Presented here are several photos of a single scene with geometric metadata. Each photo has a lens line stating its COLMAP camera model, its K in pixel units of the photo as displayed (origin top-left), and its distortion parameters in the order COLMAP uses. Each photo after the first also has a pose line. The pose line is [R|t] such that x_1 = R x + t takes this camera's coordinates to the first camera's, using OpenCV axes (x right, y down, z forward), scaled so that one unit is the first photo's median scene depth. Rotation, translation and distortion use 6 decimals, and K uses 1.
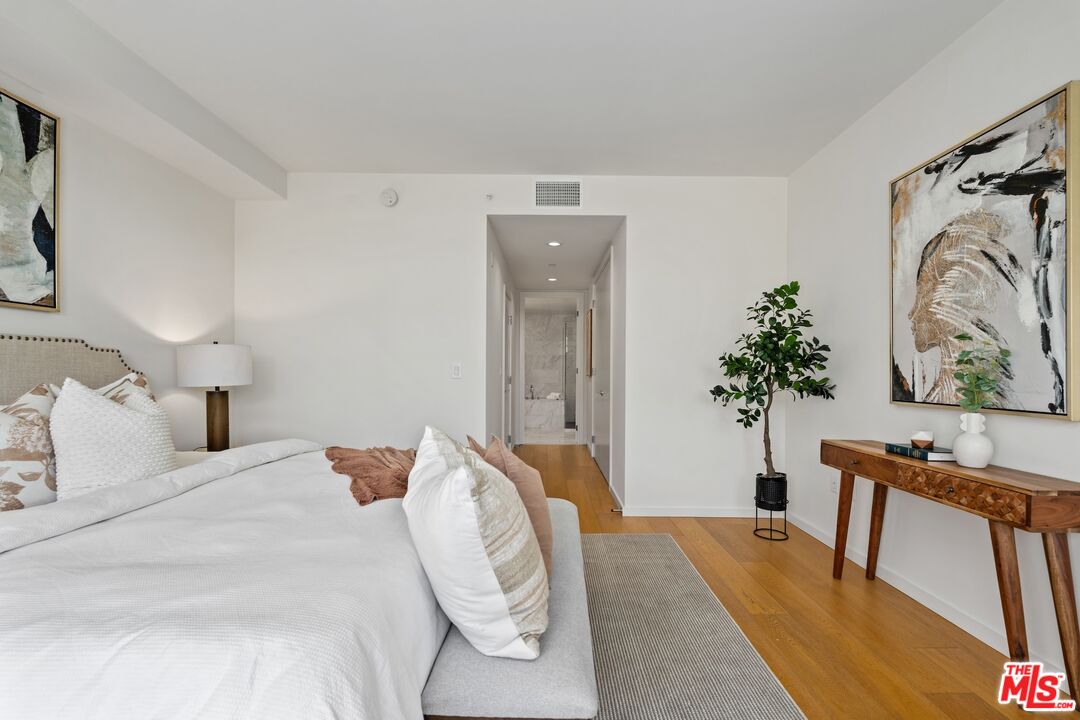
lens RADIAL K [[471.7, 0, 539.3], [0, 471.7, 365.7], [0, 0, 1]] dist [-0.001904, -0.000319]
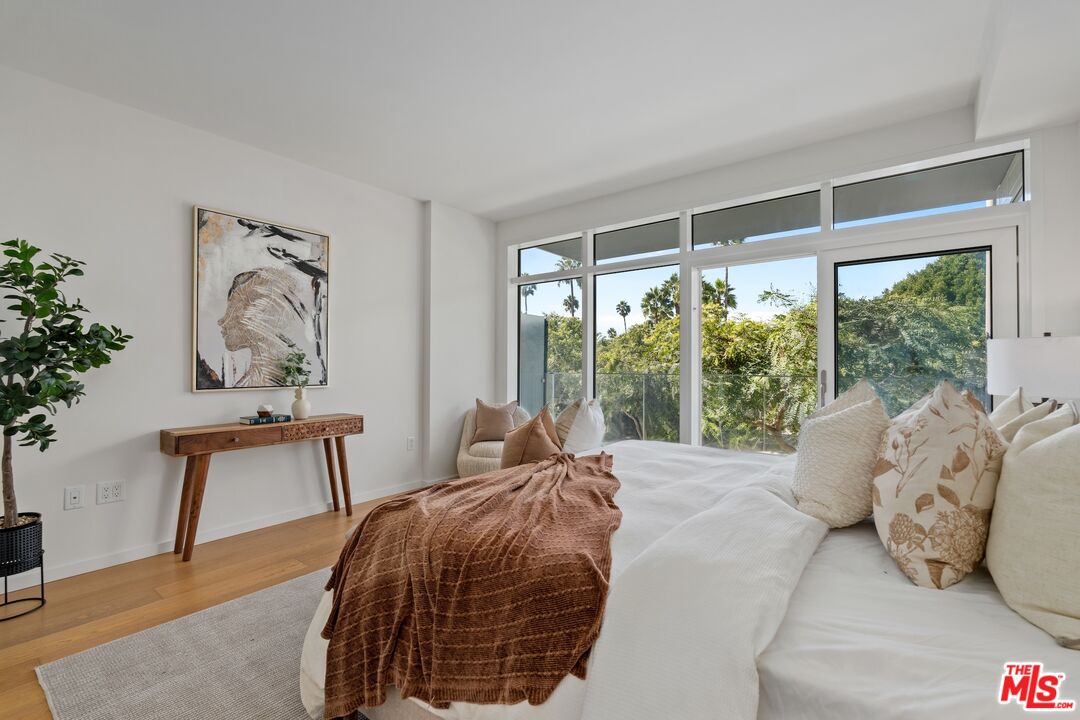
lens RADIAL K [[471.7, 0, 540.4], [0, 471.7, 363.5], [0, 0, 1]] dist [-0.001904, -0.000319]
pose [[-0.798964, 0.005911, 0.601350, -0.817911], [-0.003373, 0.999892, -0.014310, 0.027067], [-0.601370, -0.013461, -0.798857, 1.762122]]
